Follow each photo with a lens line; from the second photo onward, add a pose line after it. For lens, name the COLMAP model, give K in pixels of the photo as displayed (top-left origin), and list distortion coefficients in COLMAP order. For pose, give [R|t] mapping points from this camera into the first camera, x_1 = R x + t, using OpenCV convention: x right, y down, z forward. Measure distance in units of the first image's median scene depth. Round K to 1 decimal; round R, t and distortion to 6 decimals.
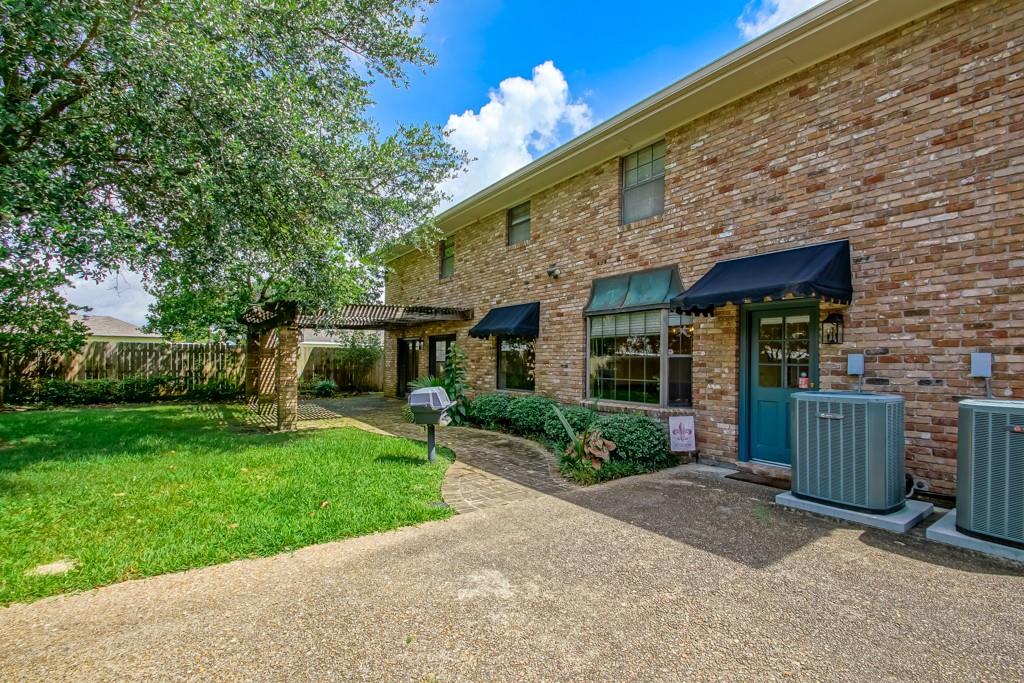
lens RADIAL K [[445.4, 0, 509.4], [0, 445.4, 364.4], [0, 0, 1]] dist [-0.002652, -0.000351]
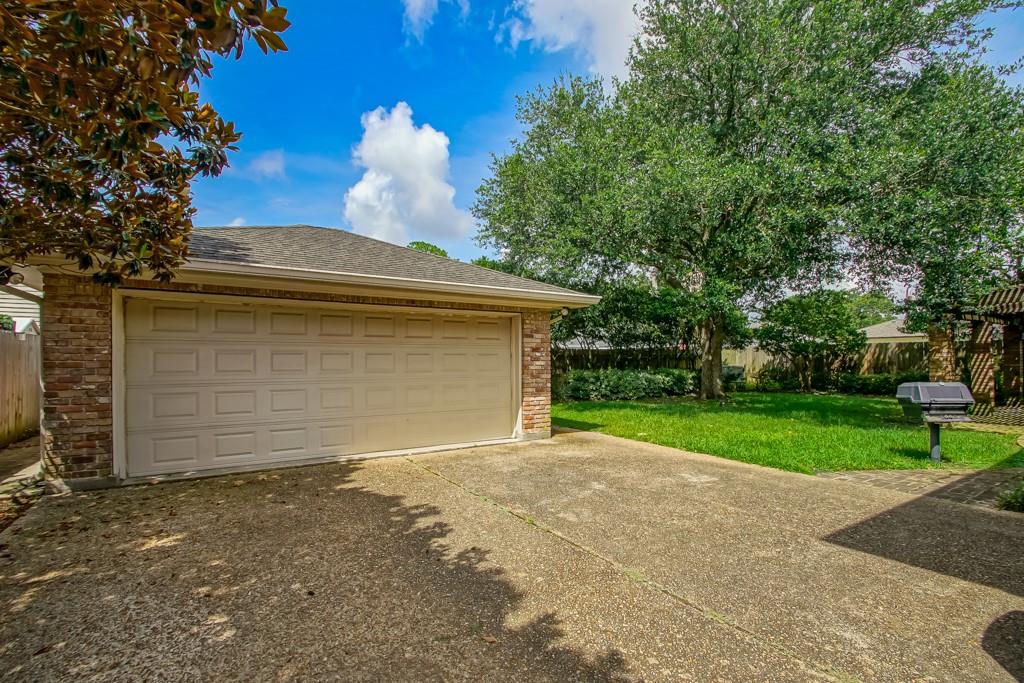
lens RADIAL K [[445.4, 0, 509.4], [0, 445.4, 364.4], [0, 0, 1]] dist [-0.002652, -0.000351]
pose [[-0.045344, -0.000650, -0.998971, 1.117682], [0.002769, 0.999996, -0.000777, 0.016762], [0.998968, -0.002802, -0.045342, 0.188062]]
